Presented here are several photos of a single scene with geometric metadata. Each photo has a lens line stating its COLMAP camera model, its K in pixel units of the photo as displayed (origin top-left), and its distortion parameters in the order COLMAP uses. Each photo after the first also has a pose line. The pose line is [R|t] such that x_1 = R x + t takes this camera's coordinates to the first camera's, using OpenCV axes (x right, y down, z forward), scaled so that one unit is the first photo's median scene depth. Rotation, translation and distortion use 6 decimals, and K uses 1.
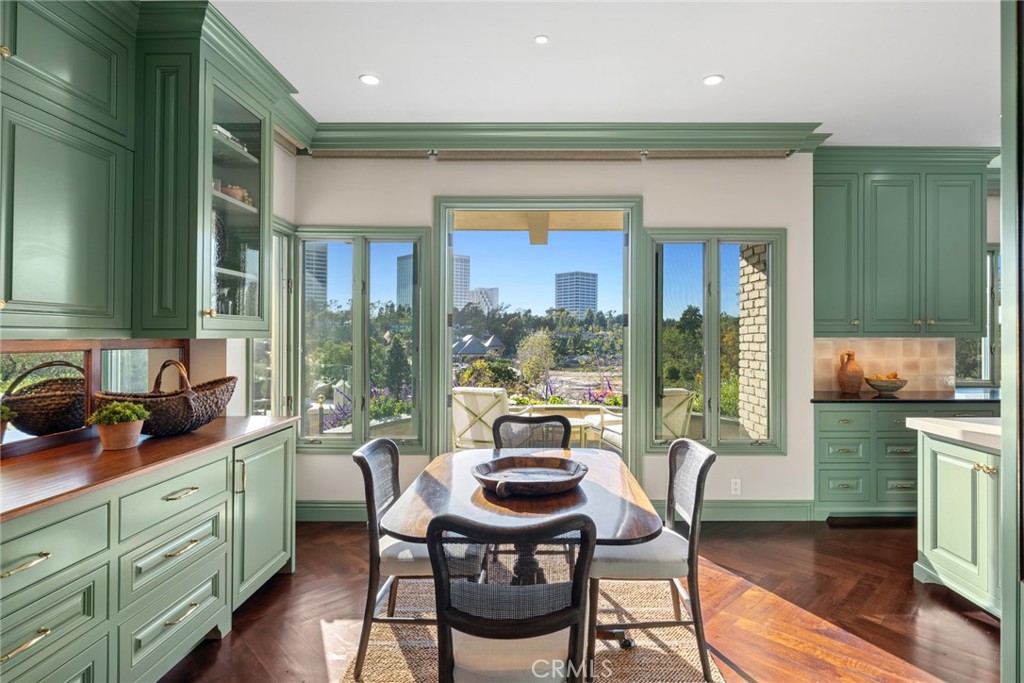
lens RADIAL K [[534.4, 0, 539.6], [0, 534.4, 333.8], [0, 0, 1]] dist [-0.002311, -0.000026]
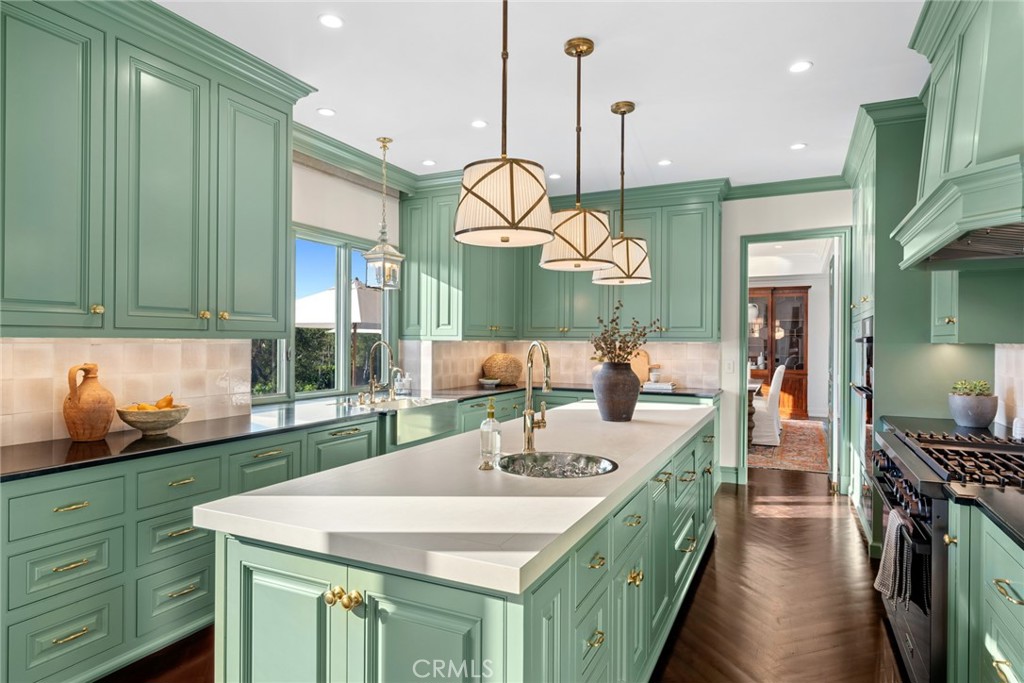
lens RADIAL K [[580.7, 0, 513.9], [0, 580.7, 342.9], [0, 0, 1]] dist [0.000167, 0.000394]
pose [[0.430658, -0.000578, 0.902515, 0.242668], [-0.010607, 0.999927, 0.005701, 0.003988], [-0.902453, -0.012028, 0.430621, 0.369236]]
